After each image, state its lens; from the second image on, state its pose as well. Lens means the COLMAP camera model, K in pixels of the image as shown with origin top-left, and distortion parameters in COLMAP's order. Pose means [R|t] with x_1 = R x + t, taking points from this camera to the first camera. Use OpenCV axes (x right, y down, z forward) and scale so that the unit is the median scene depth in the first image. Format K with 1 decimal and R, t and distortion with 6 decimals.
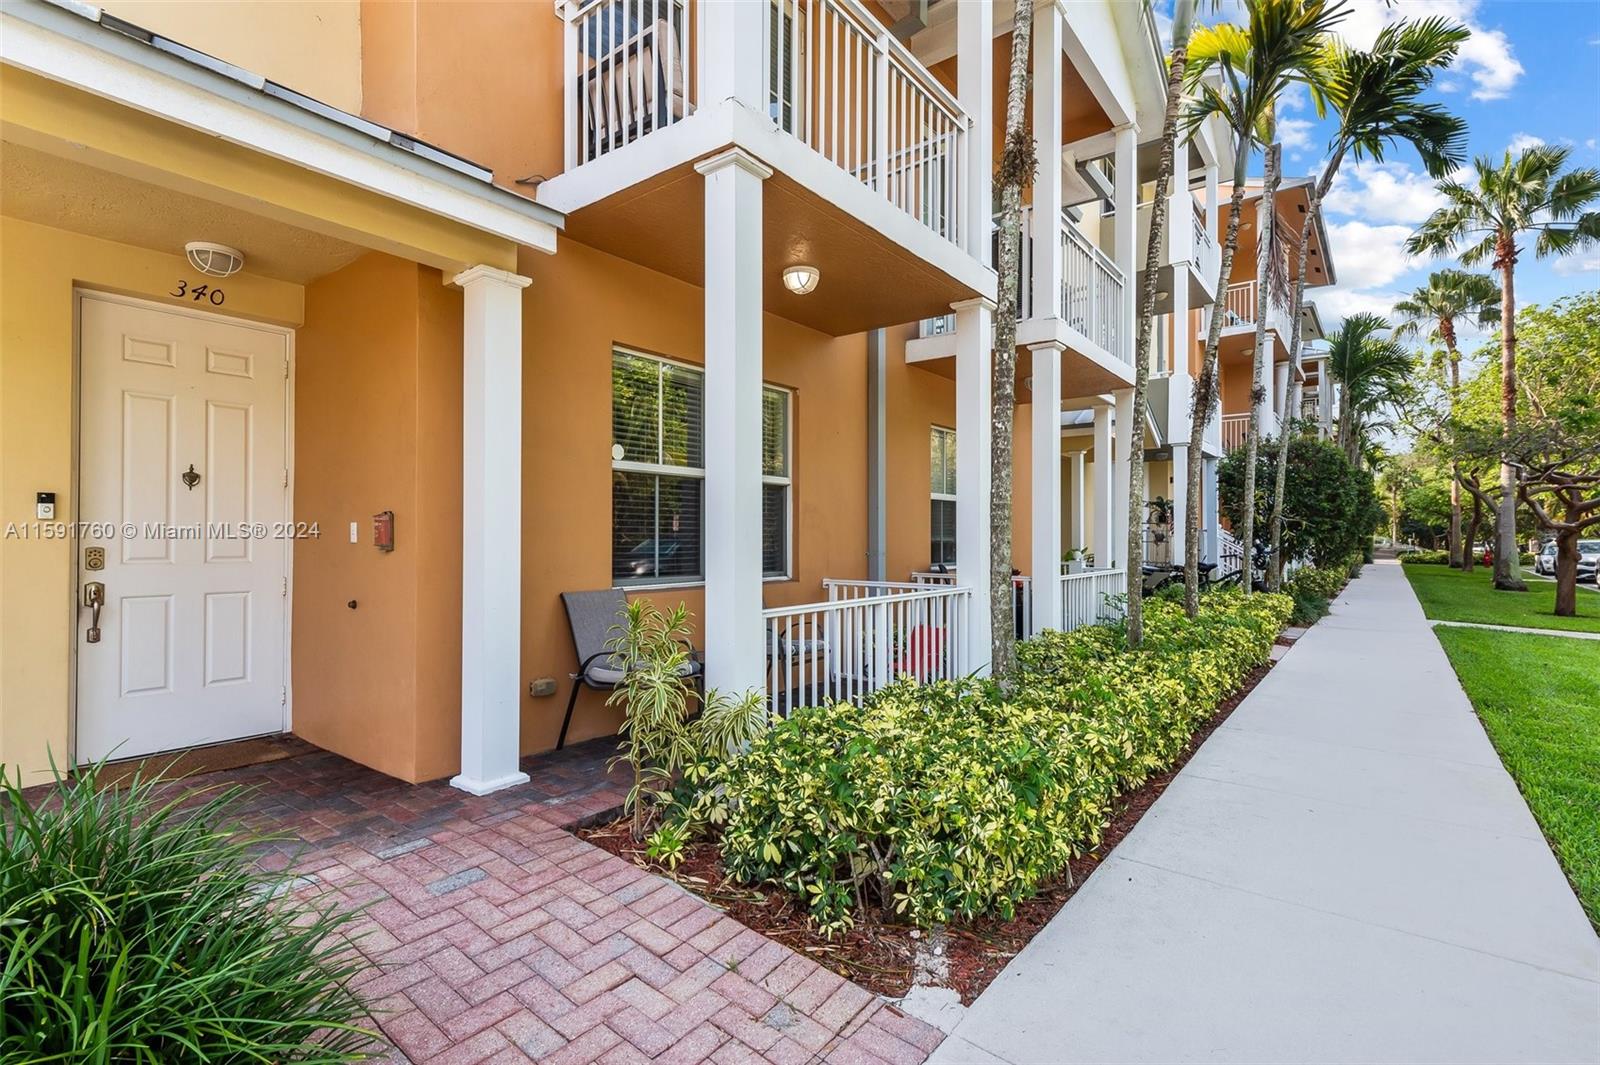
lens RADIAL K [[757.3, 0, 800.0], [0, 757.3, 532.5], [0, 0, 1]] dist [0.009317, -0.000440]
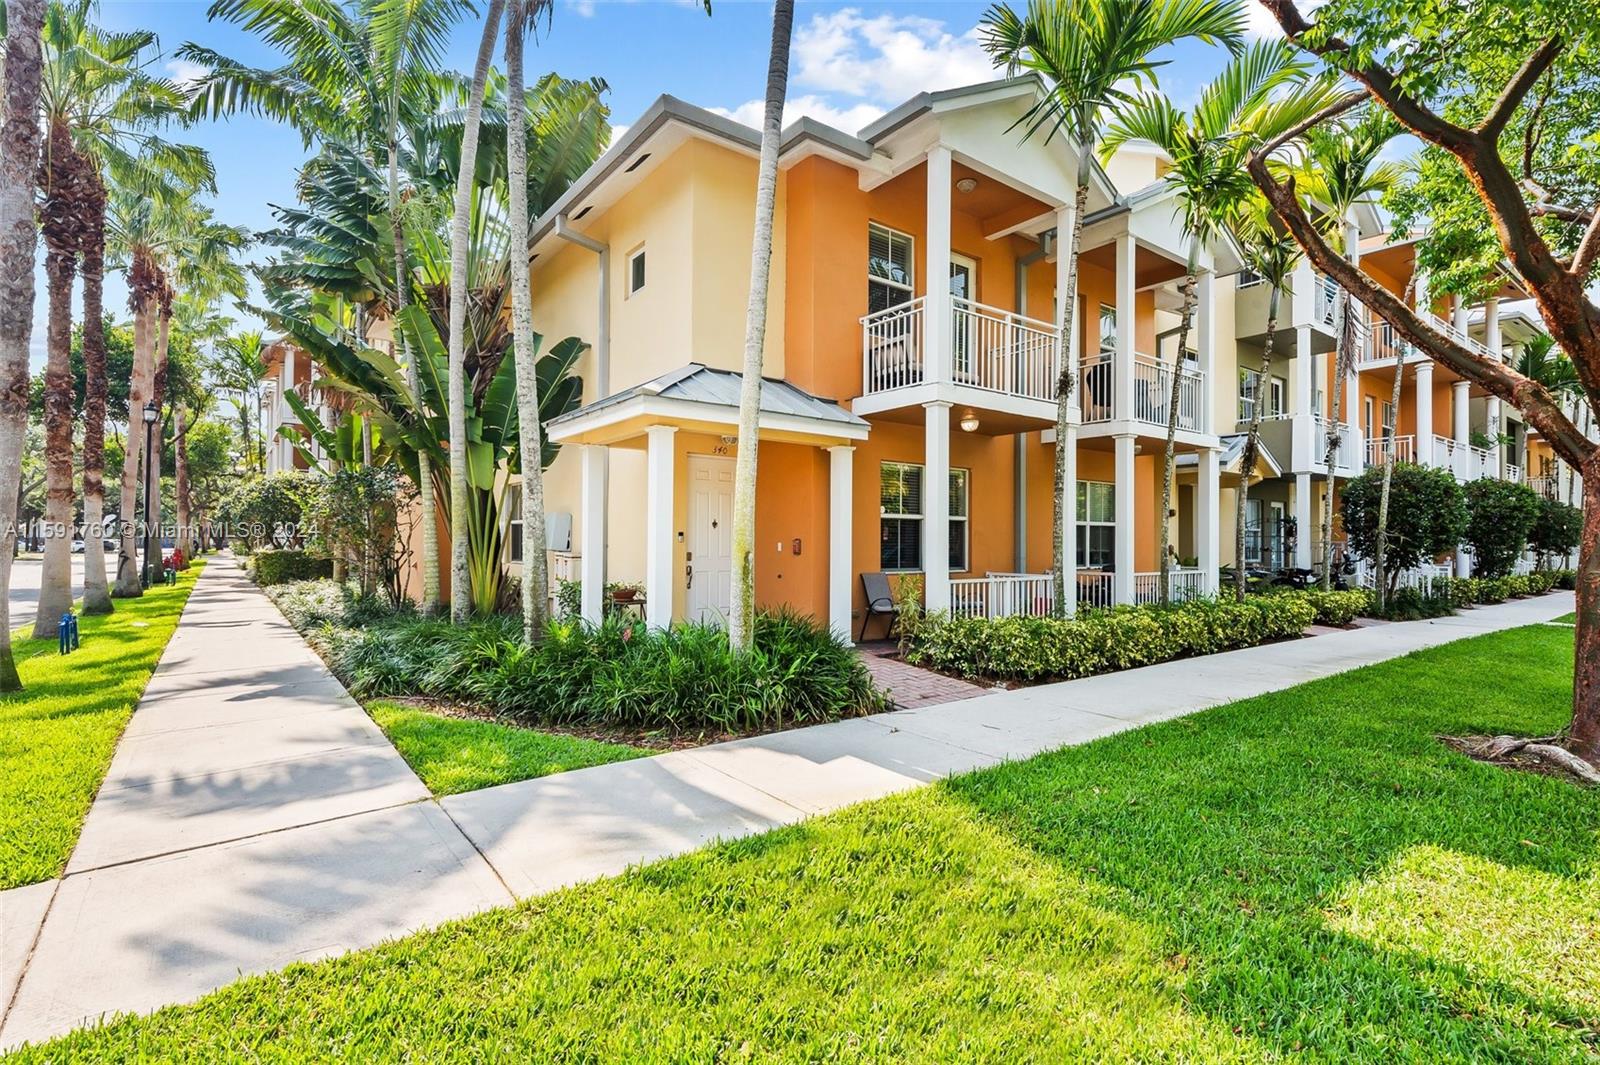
lens RADIAL K [[757.3, 0, 800.0], [0, 757.3, 532.5], [0, 0, 1]] dist [0.009317, -0.000440]
pose [[0.966346, 0.002221, -0.257236, 0.092774], [-0.003638, 0.999981, -0.005033, -0.030695], [0.257220, 0.005799, 0.966335, -1.213553]]
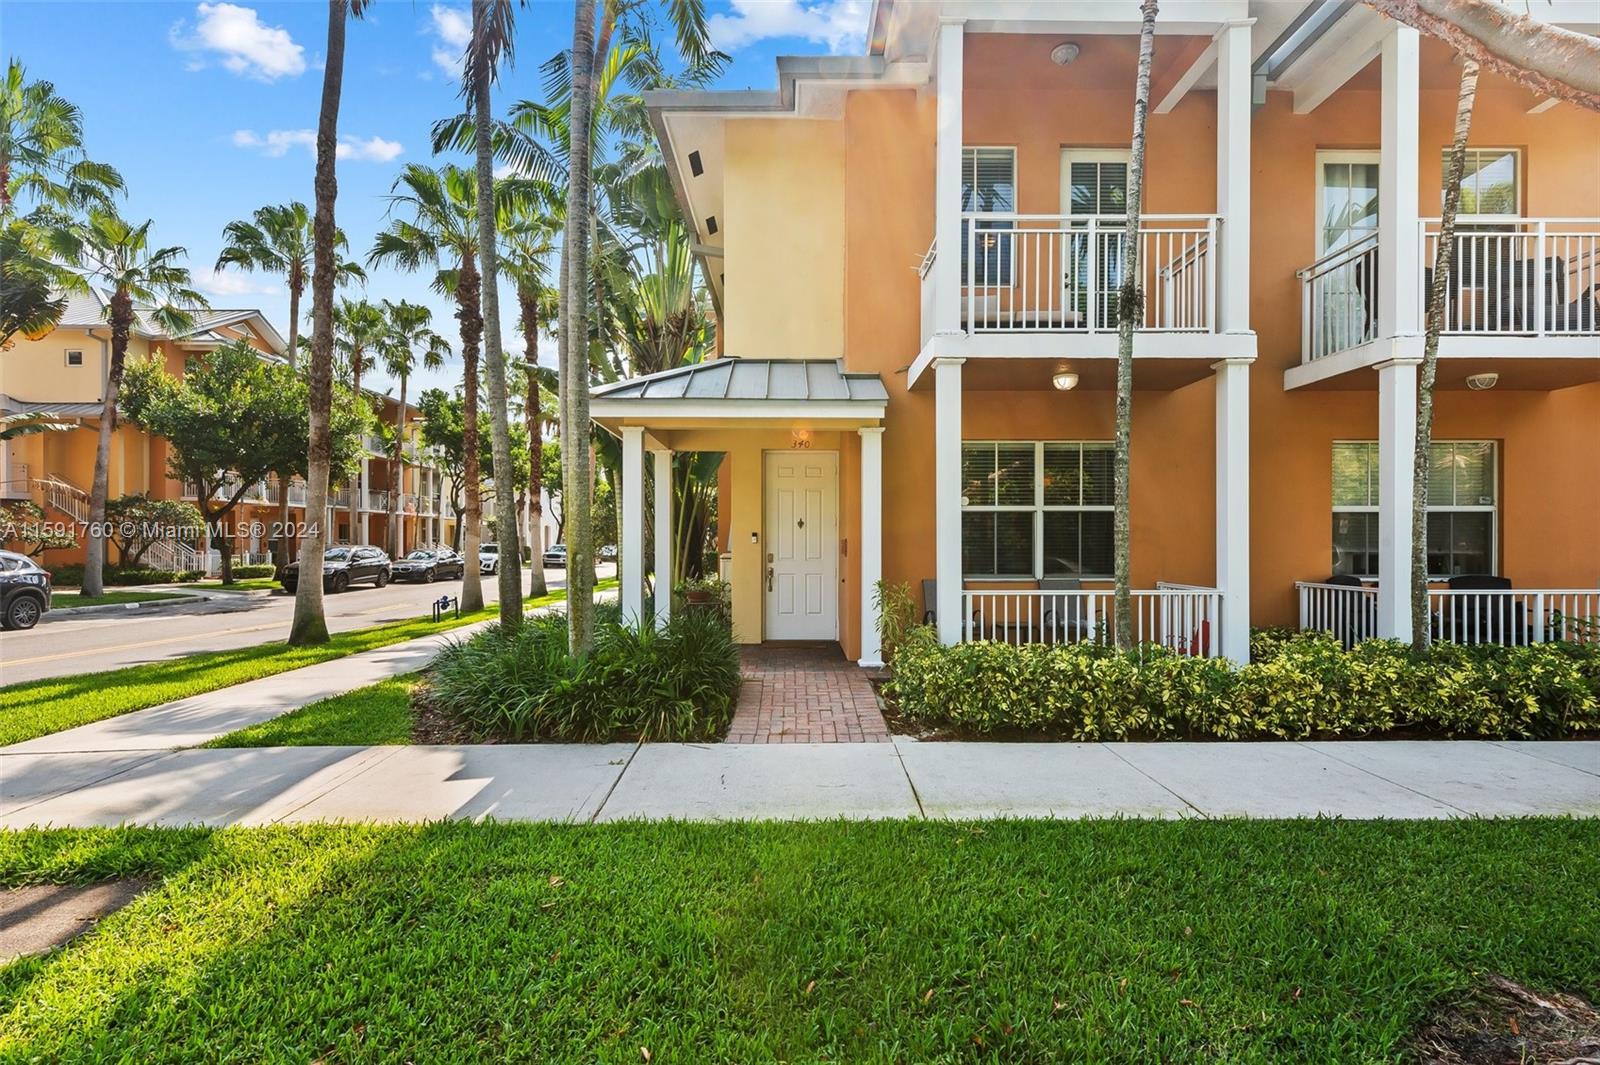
lens RADIAL K [[757.3, 0, 800.0], [0, 757.3, 532.5], [0, 0, 1]] dist [0.009317, -0.000440]
pose [[0.619692, -0.013875, -0.784722, 0.942380], [0.008929, 0.999904, -0.010628, -0.019248], [0.784794, -0.000420, 0.619756, -0.403012]]
